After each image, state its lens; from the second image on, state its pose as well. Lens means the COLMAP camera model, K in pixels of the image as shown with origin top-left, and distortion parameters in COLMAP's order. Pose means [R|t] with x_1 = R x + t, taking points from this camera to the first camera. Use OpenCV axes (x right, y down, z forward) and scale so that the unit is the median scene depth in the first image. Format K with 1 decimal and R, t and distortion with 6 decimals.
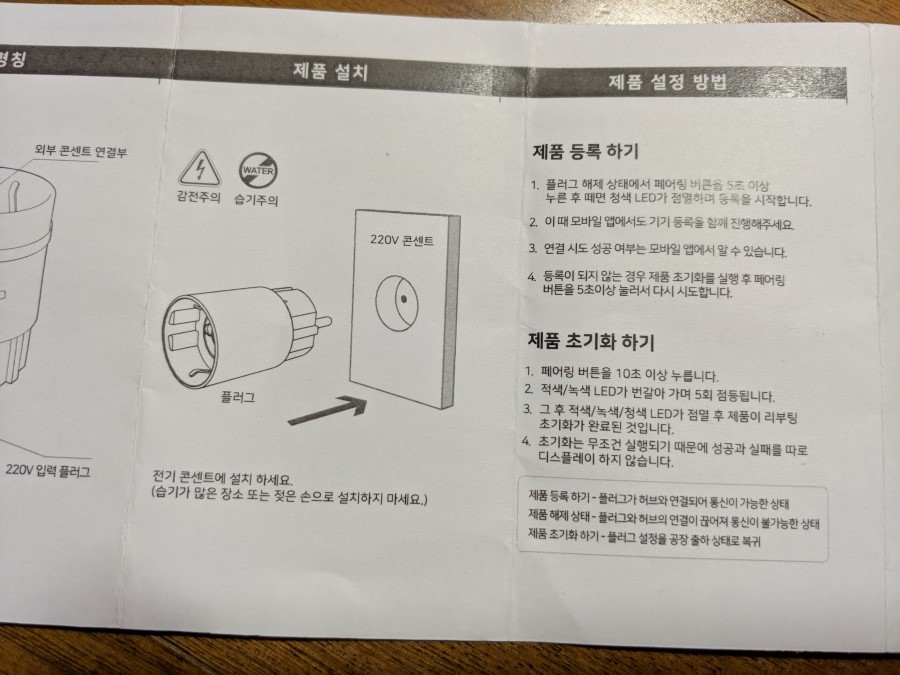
lens RADIAL K [[513.9, 0, 450.0], [0, 513.9, 337.5], [0, 0, 1]] dist [-0.018630, 0.003713]
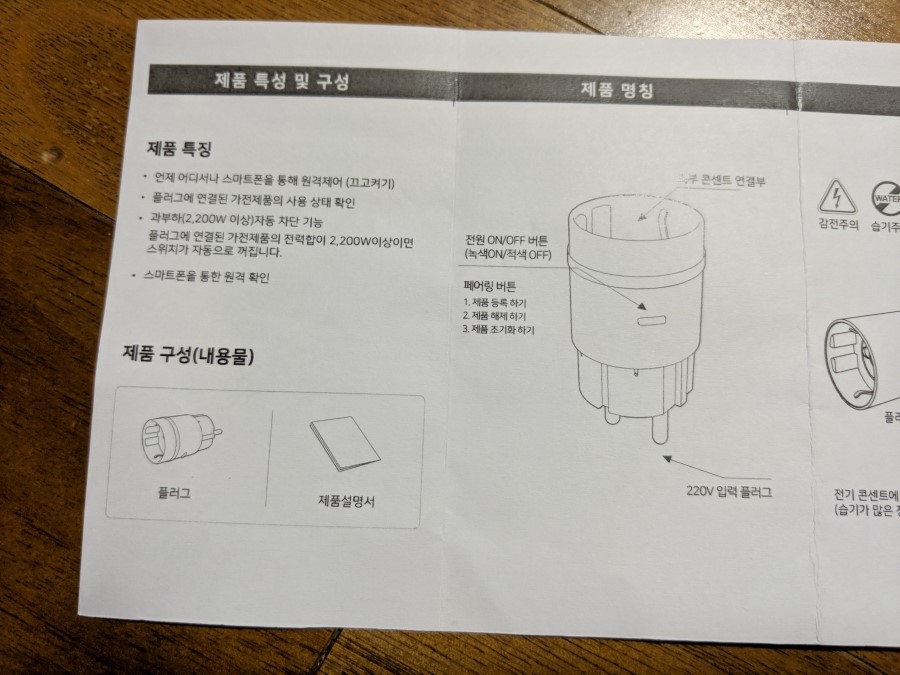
lens RADIAL K [[513.9, 0, 450.0], [0, 513.9, 337.5], [0, 0, 1]] dist [-0.018630, 0.003713]
pose [[0.999944, -0.008044, -0.006804, -1.307480], [0.007947, 0.999869, -0.014120, -0.037425], [0.006917, 0.014065, 0.999877, -0.036967]]
